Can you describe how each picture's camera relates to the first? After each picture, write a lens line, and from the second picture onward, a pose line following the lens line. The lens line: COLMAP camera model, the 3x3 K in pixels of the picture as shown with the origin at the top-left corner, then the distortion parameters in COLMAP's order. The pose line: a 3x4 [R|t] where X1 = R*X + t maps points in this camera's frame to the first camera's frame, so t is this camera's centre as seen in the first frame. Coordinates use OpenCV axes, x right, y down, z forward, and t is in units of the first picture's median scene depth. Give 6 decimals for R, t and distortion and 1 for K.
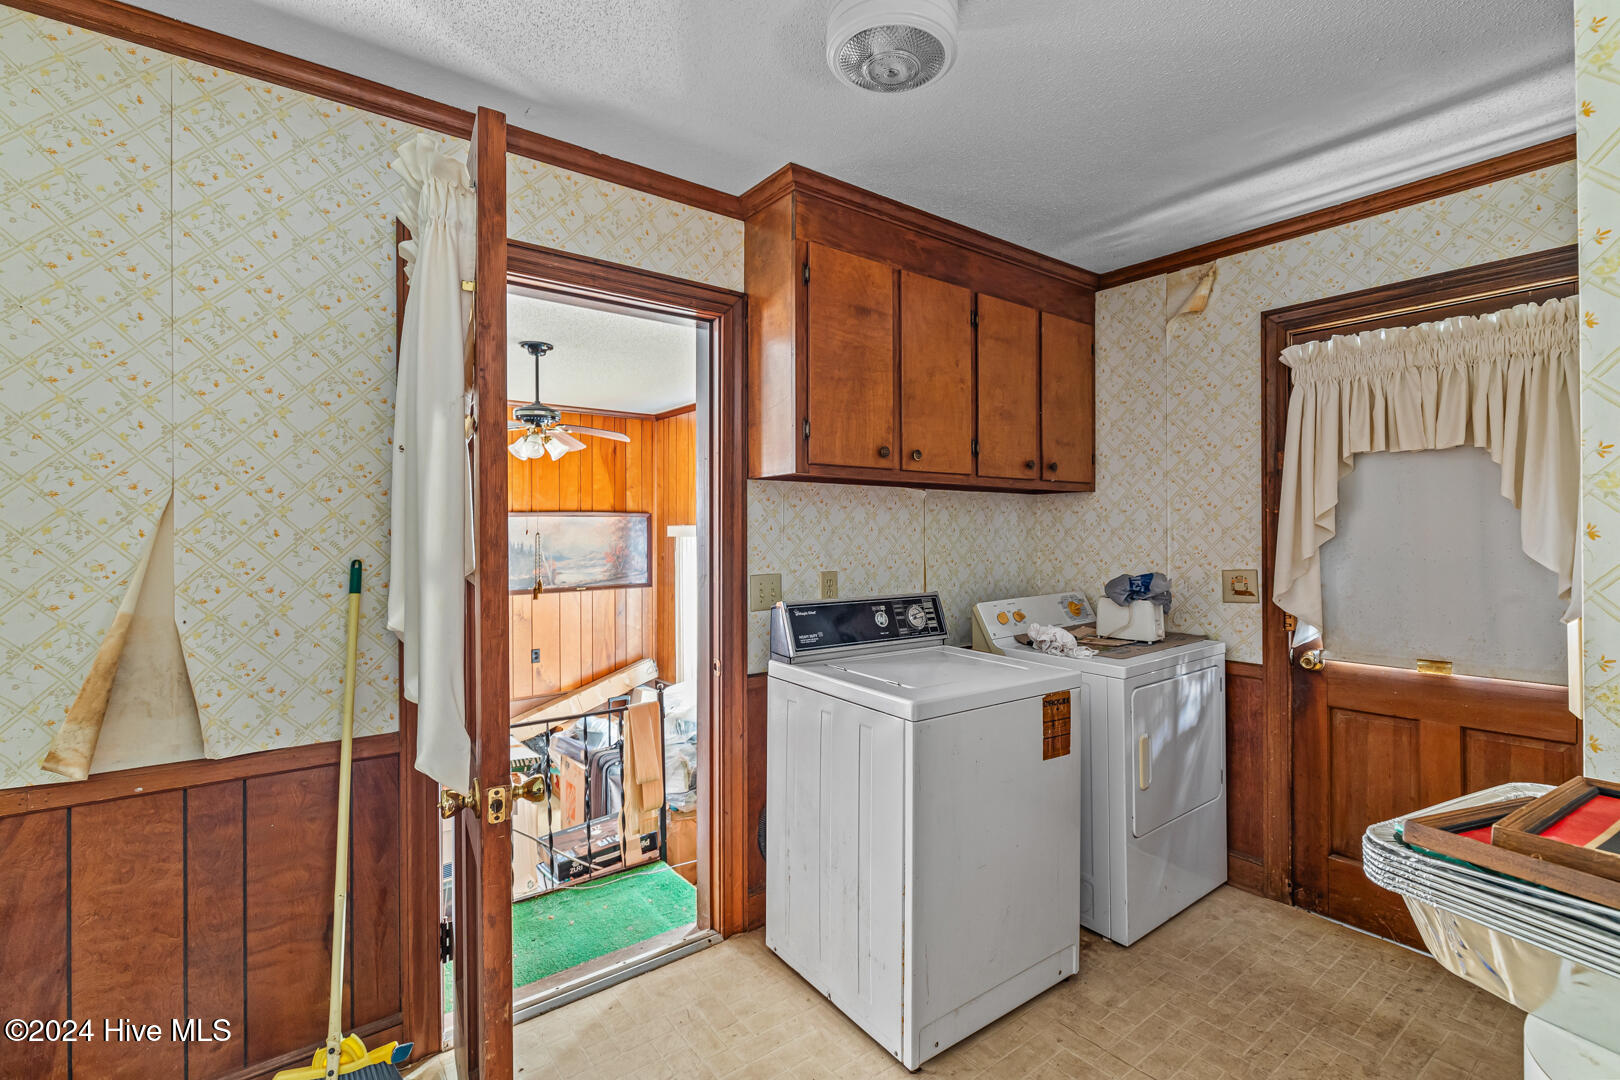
lens RADIAL K [[749.8, 0, 841.7], [0, 749.8, 530.1], [0, 0, 1]] dist [0.001362, -0.000172]
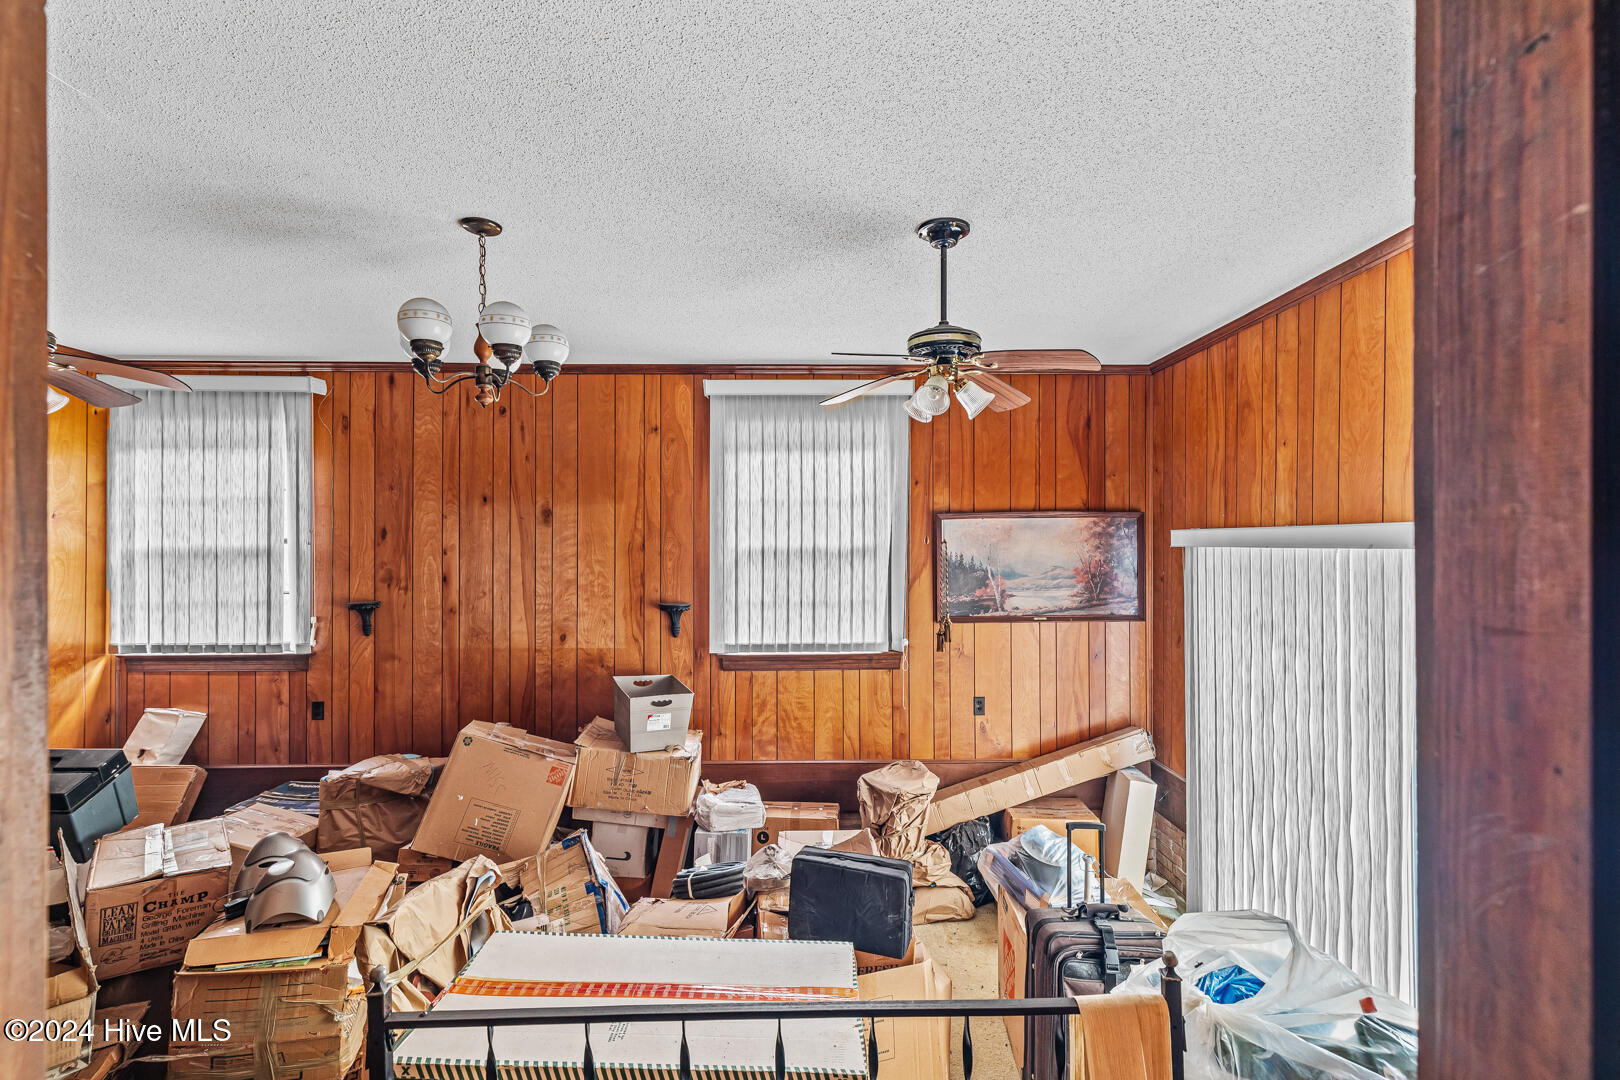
lens RADIAL K [[737.0, 0, 819.7], [0, 737.0, 543.5], [0, 0, 1]] dist [0.010808, -0.000902]
pose [[0.788245, 0.002691, -0.615356, -0.078559], [0.002836, 0.999964, 0.008005, 0.000338], [0.615355, -0.008054, 0.788209, 0.309972]]
